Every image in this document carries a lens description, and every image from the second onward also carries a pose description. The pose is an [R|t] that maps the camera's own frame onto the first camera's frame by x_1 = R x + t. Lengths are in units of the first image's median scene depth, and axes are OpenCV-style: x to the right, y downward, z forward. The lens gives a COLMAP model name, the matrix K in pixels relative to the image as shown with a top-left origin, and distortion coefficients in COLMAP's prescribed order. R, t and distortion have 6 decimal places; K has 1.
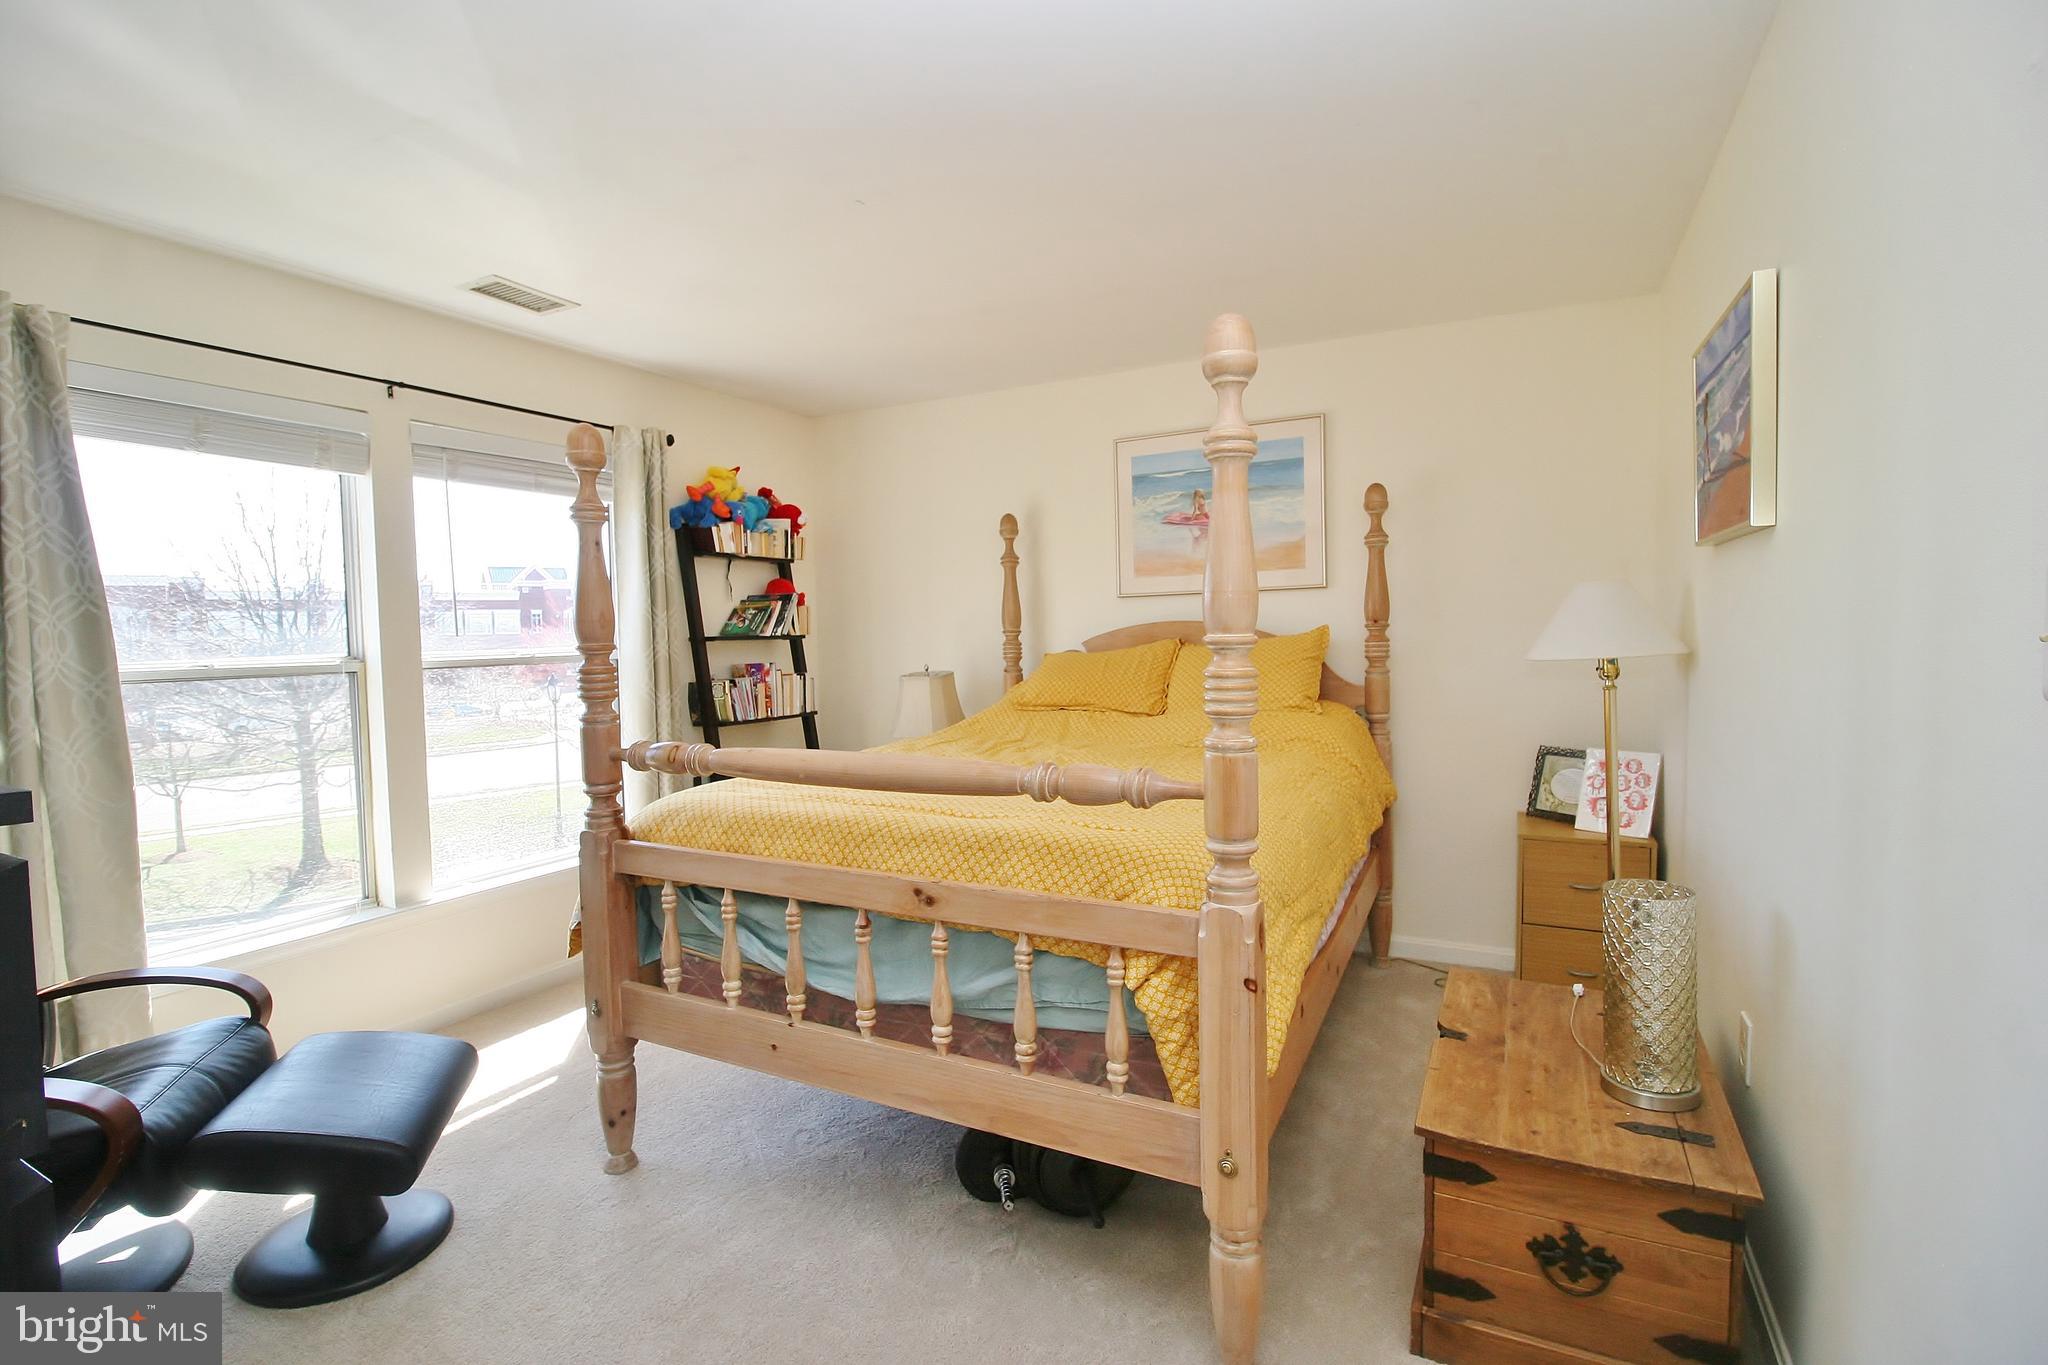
lens RADIAL K [[946.2, 0, 1031.4], [0, 946.2, 666.6], [0, 0, 1]] dist [0.000604, -0.014122]
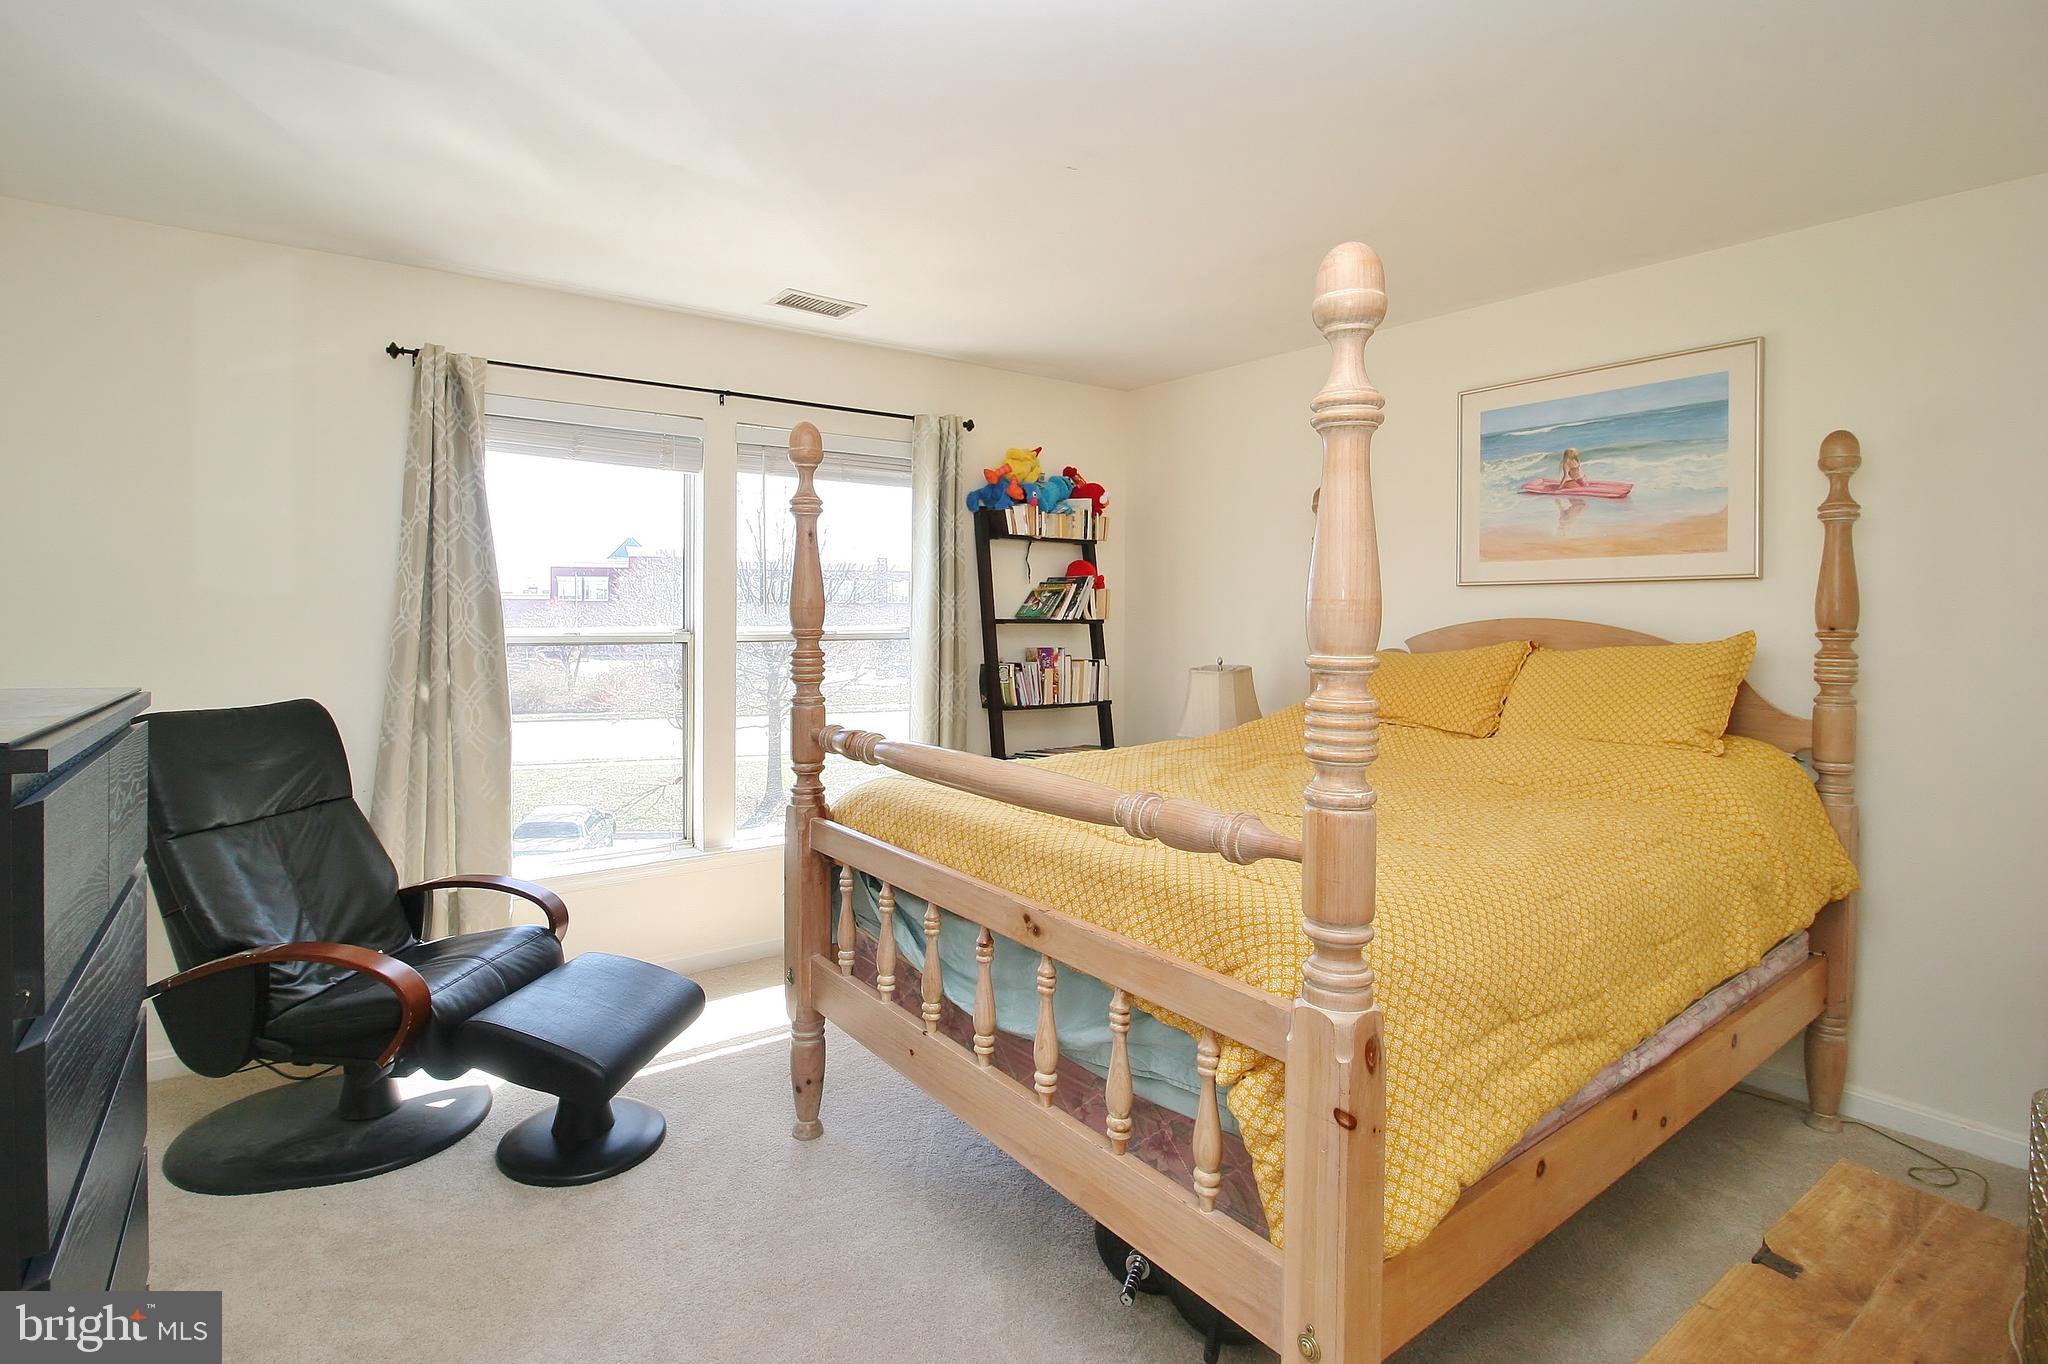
lens RADIAL K [[1002.4, 0, 986.1], [0, 1002.4, 620.8], [0, 0, 1]] dist [0.000431, -0.013450]
pose [[0.885560, 0.032228, -0.463406, 0.229461], [-0.042811, 0.999007, -0.012333, -0.027452], [0.462548, 0.030761, 0.886060, 0.097438]]
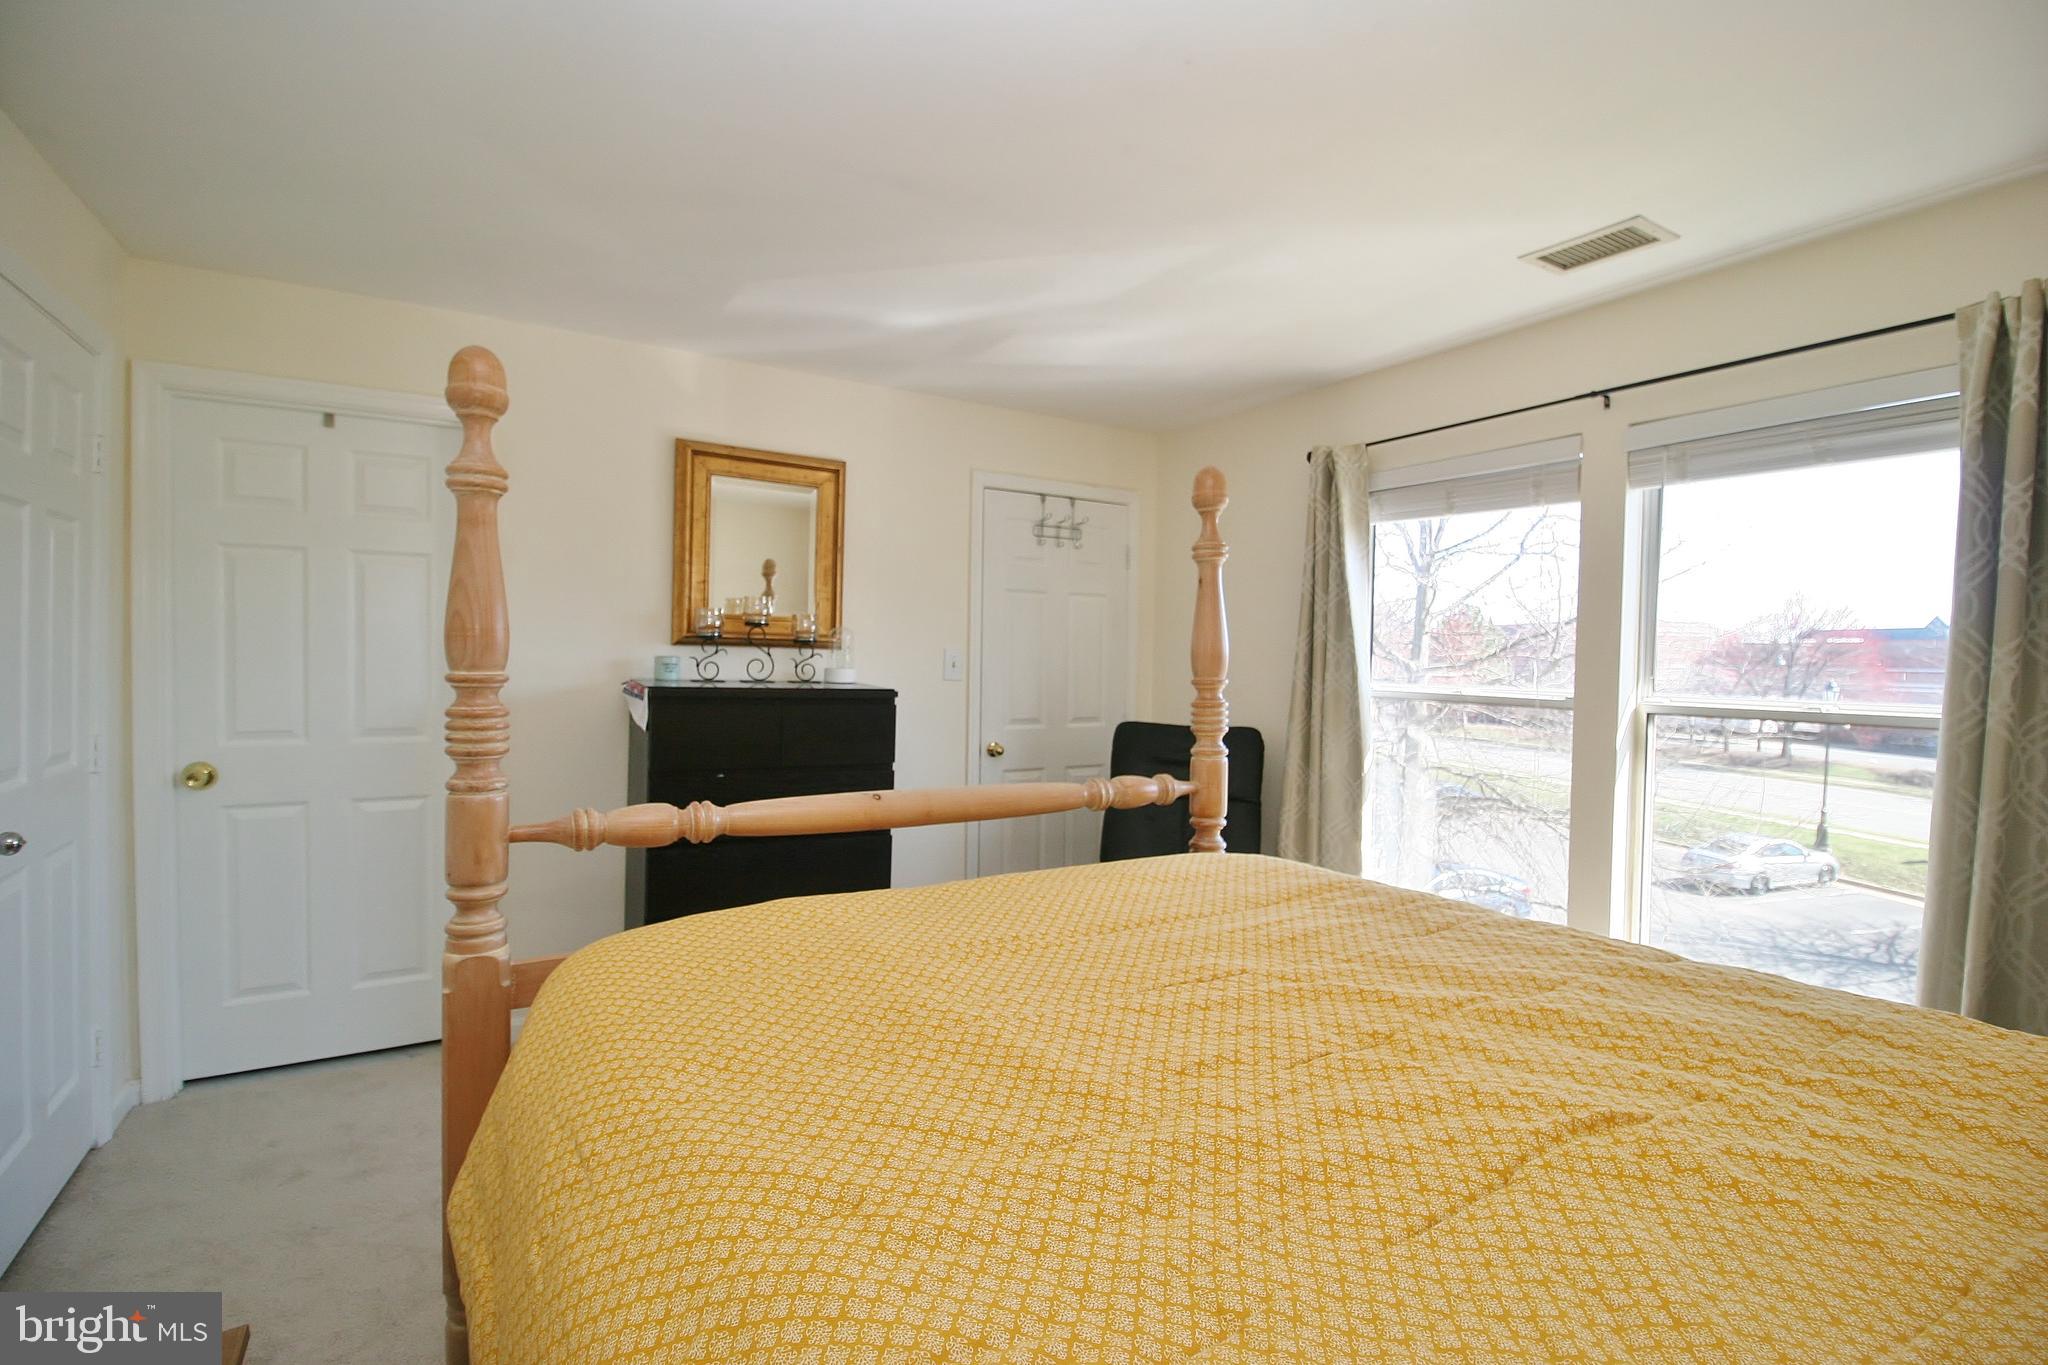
lens RADIAL K [[946.2, 0, 1031.4], [0, 946.2, 666.6], [0, 0, 1]] dist [0.000604, -0.014122]
pose [[-0.516102, 0.017929, -0.856339, 0.486960], [-0.043093, 0.997971, 0.046865, -0.074617], [0.855442, 0.061089, -0.514282, 1.301069]]
